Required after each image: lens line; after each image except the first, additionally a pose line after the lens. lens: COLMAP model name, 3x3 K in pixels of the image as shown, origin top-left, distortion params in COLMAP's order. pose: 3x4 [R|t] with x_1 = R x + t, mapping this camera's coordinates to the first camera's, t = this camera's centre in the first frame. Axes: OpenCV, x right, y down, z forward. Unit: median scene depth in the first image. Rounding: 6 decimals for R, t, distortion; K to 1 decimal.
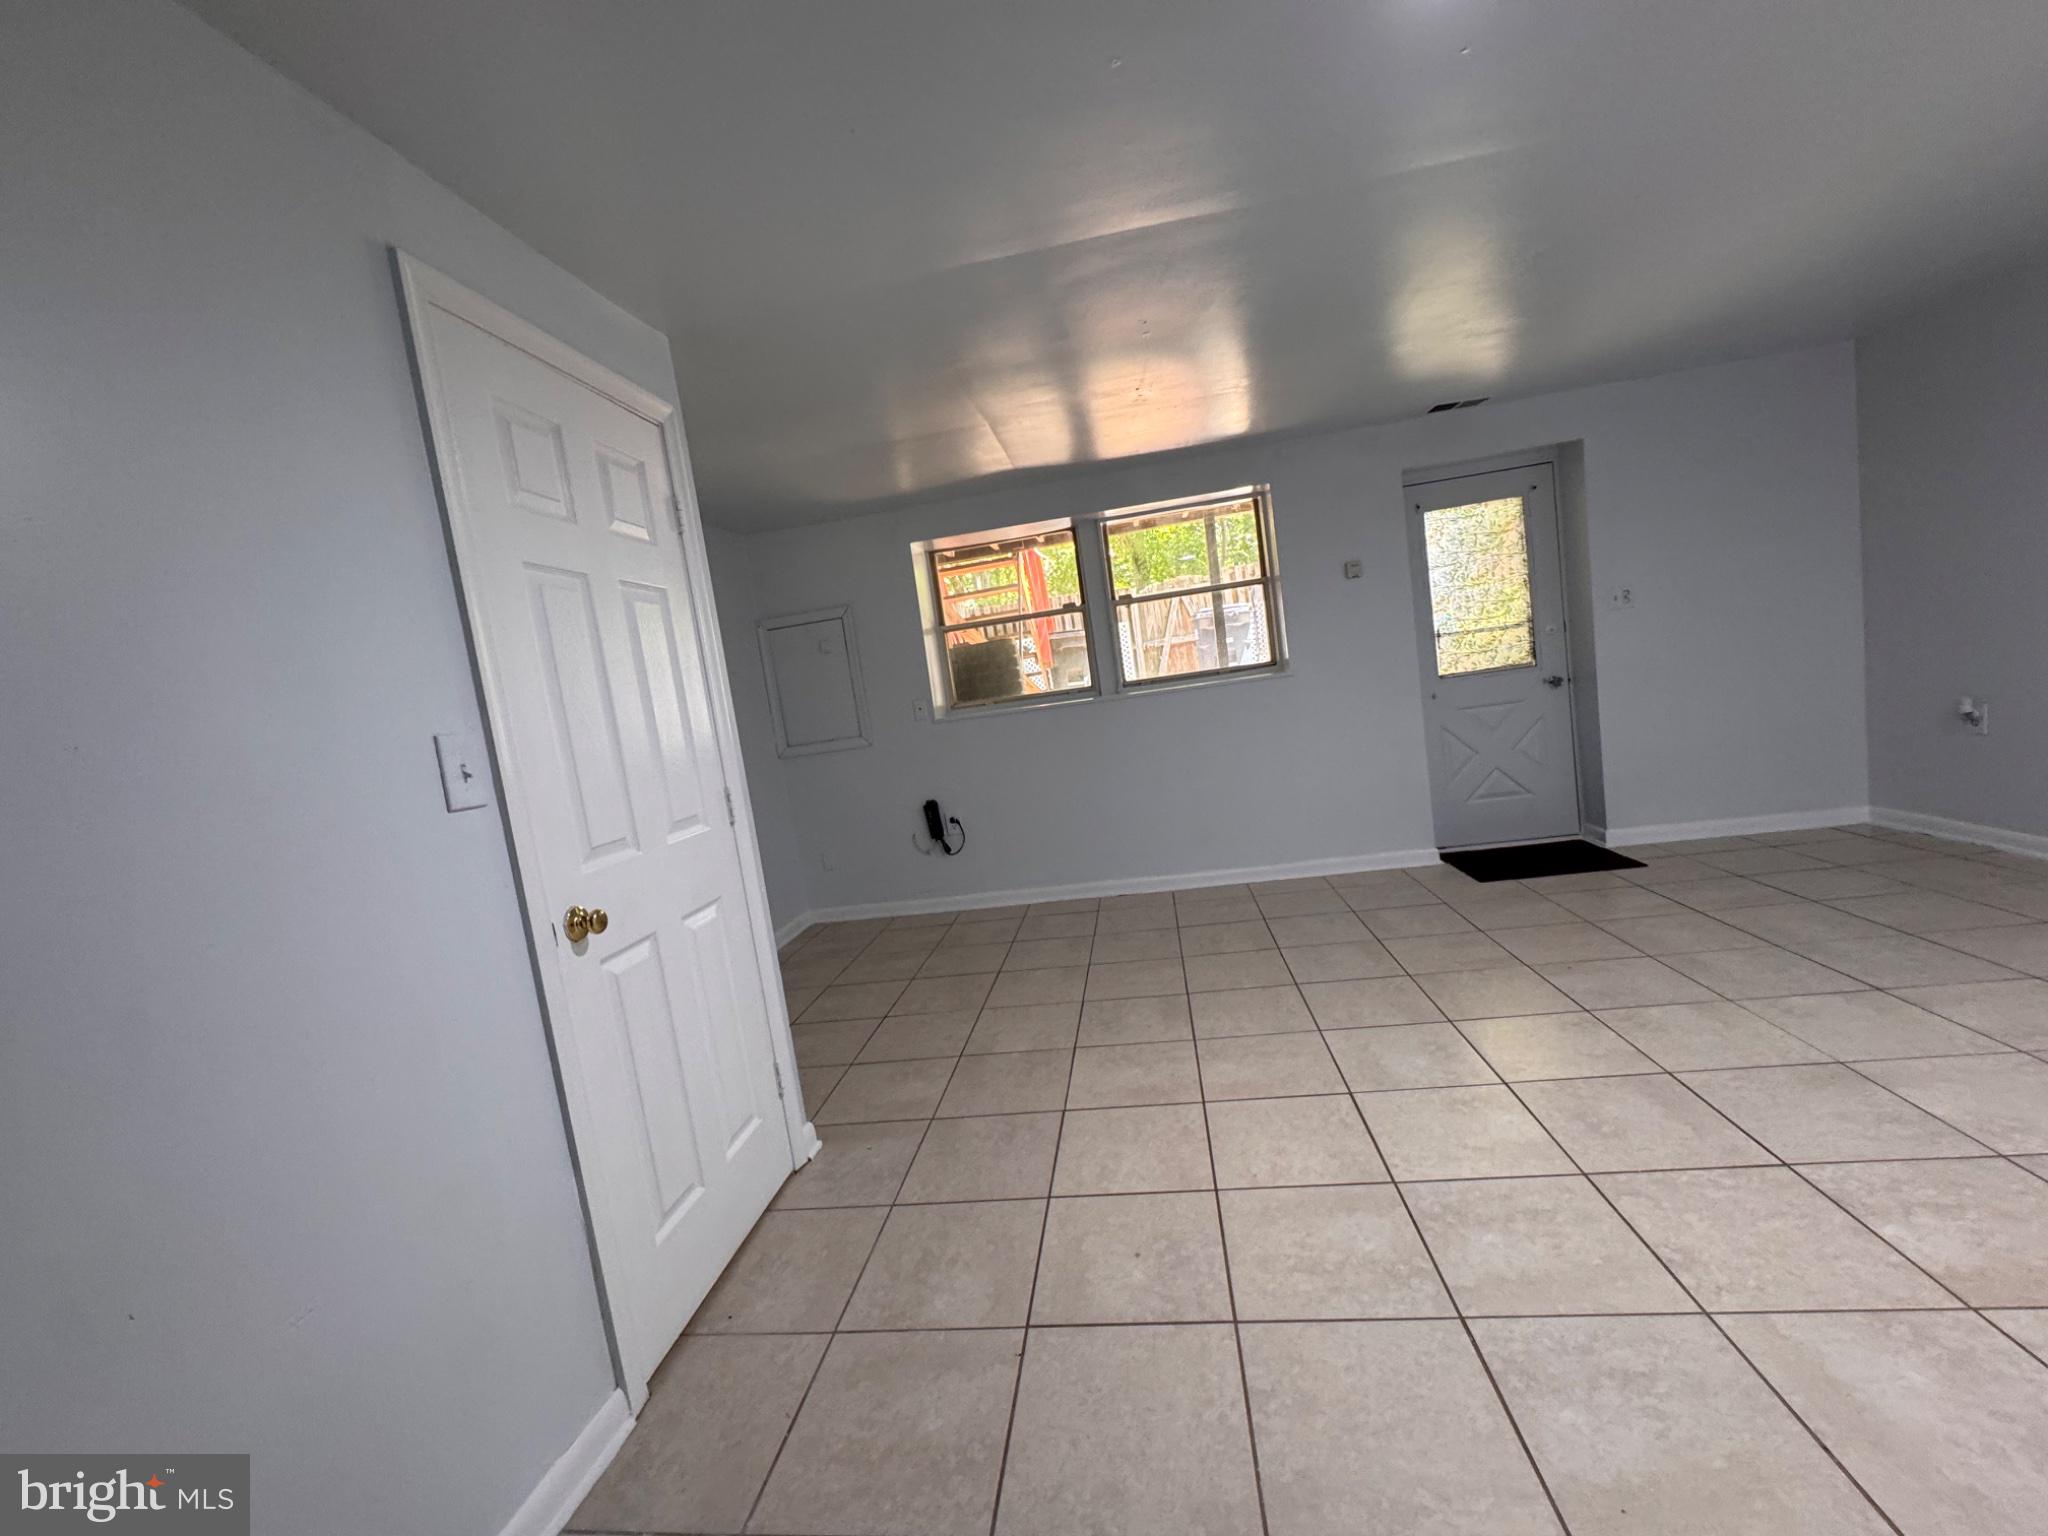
lens RADIAL K [[834.3, 0, 1023.8], [0, 834.3, 767.0], [0, 0, 1]] dist [-0.003653, 0.000850]
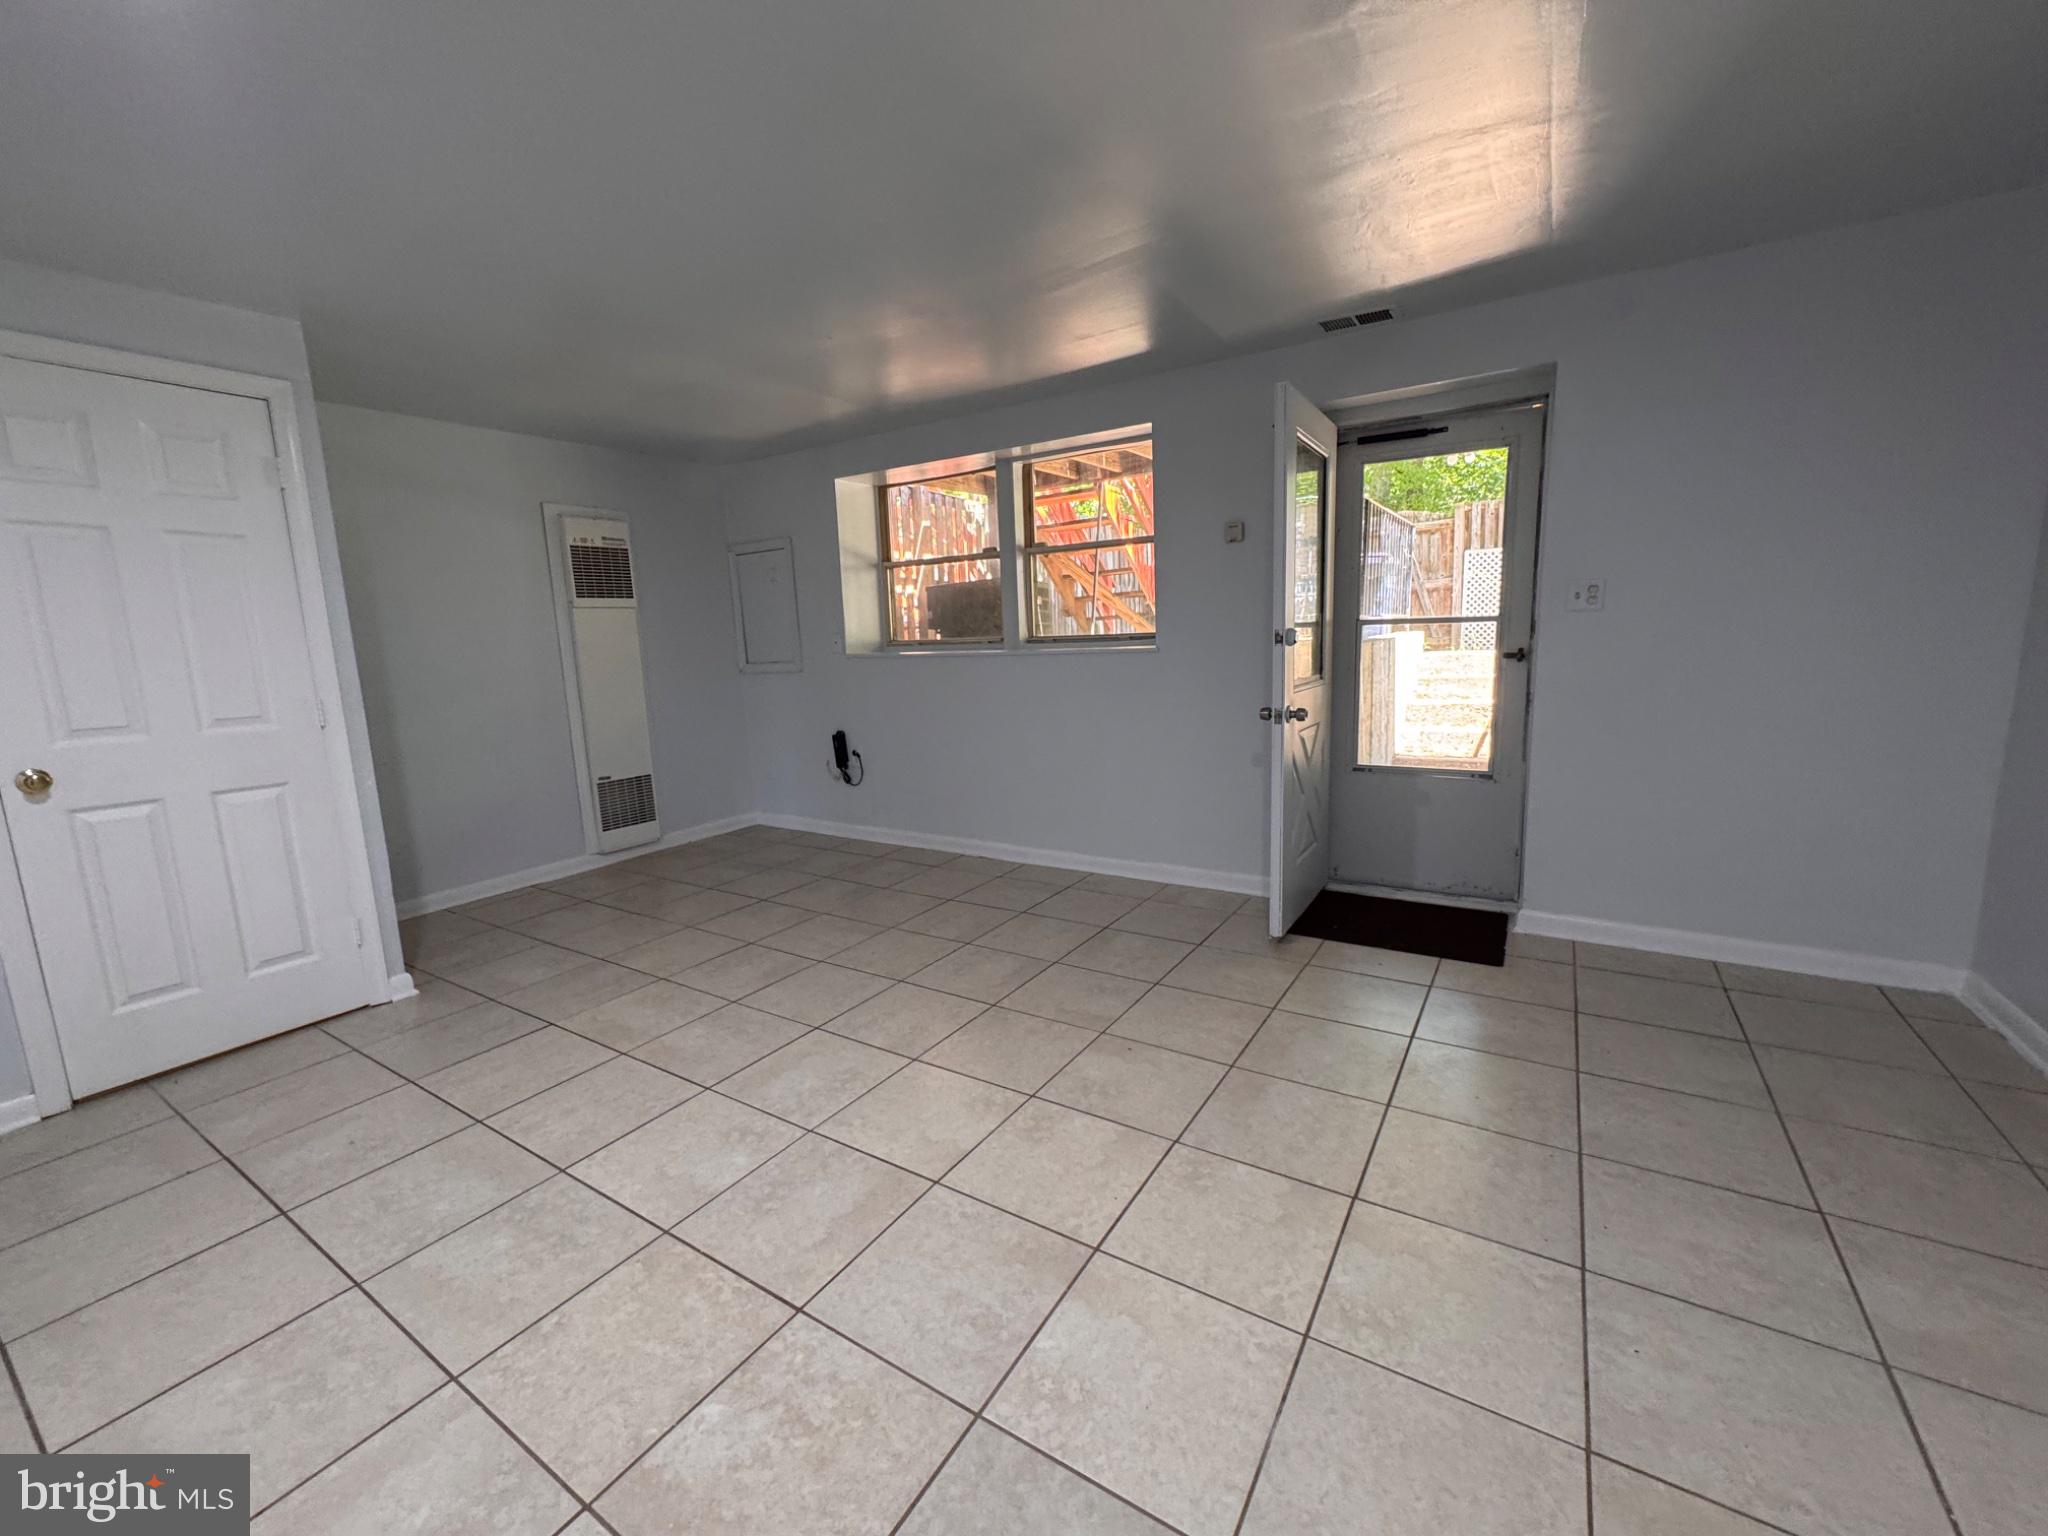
lens RADIAL K [[834.3, 0, 1022.4], [0, 834.3, 773.9], [0, 0, 1]] dist [-0.003653, 0.000850]
pose [[0.903814, 0.172580, -0.391582, 0.869989], [-0.128801, 0.982348, 0.135658, -0.132991], [0.408081, -0.072173, 0.910088, 0.225841]]
